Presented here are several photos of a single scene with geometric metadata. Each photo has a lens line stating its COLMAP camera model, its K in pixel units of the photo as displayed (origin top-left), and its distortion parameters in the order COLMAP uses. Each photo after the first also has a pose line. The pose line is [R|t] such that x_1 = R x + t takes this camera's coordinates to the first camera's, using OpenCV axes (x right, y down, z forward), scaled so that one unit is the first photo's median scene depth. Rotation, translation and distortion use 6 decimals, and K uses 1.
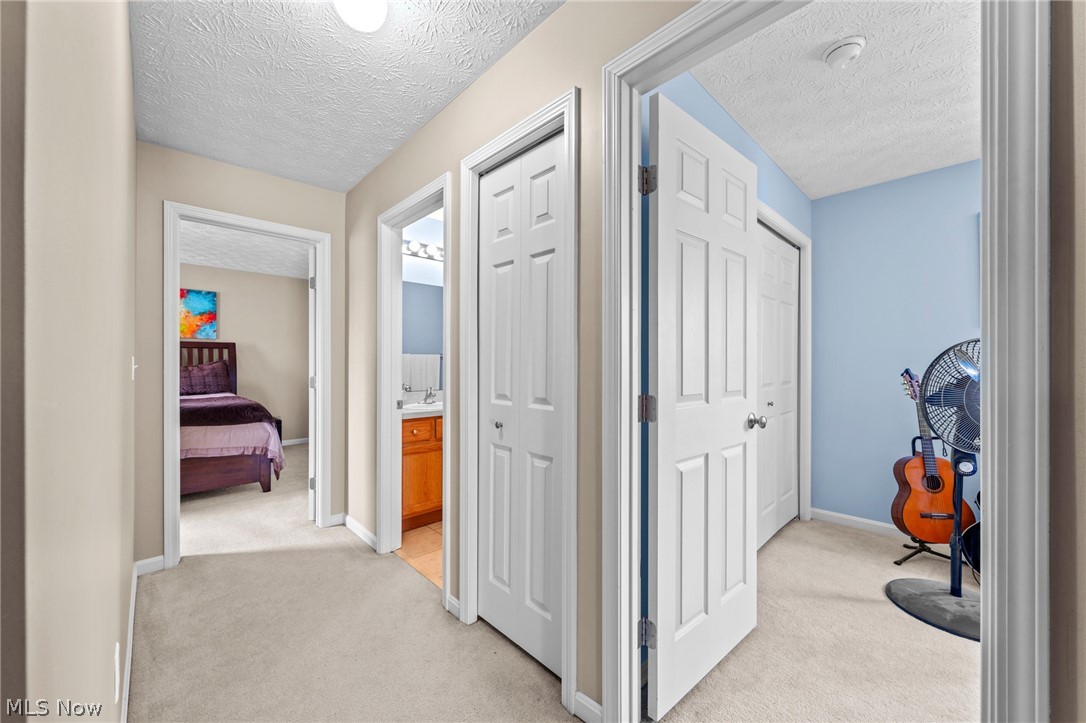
lens RADIAL K [[412.6, 0, 542.4], [0, 412.6, 363.5], [0, 0, 1]] dist [-0.000362, -0.000015]
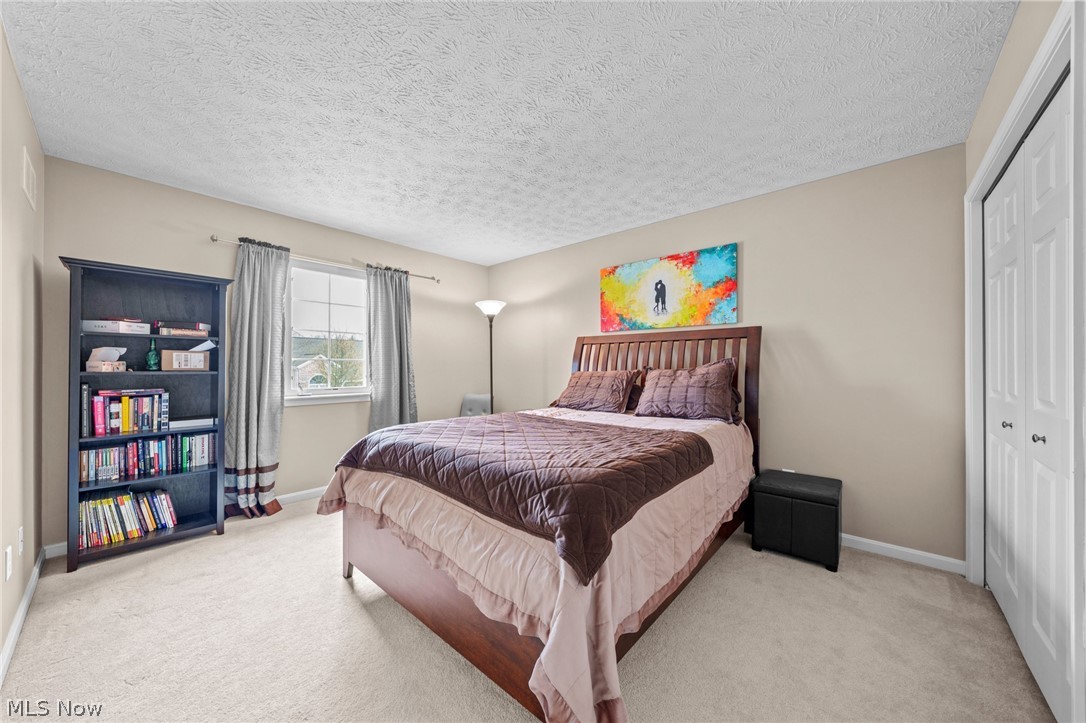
lens RADIAL K [[386.3, 0, 541.6], [0, 386.3, 361.9], [0, 0, 1]] dist [-0.000274, -0.000047]
pose [[0.079671, -0.004487, -0.996811, -0.274654], [0.000050, 0.999990, -0.004498, -0.001350], [0.996821, 0.000308, 0.079670, 0.701019]]
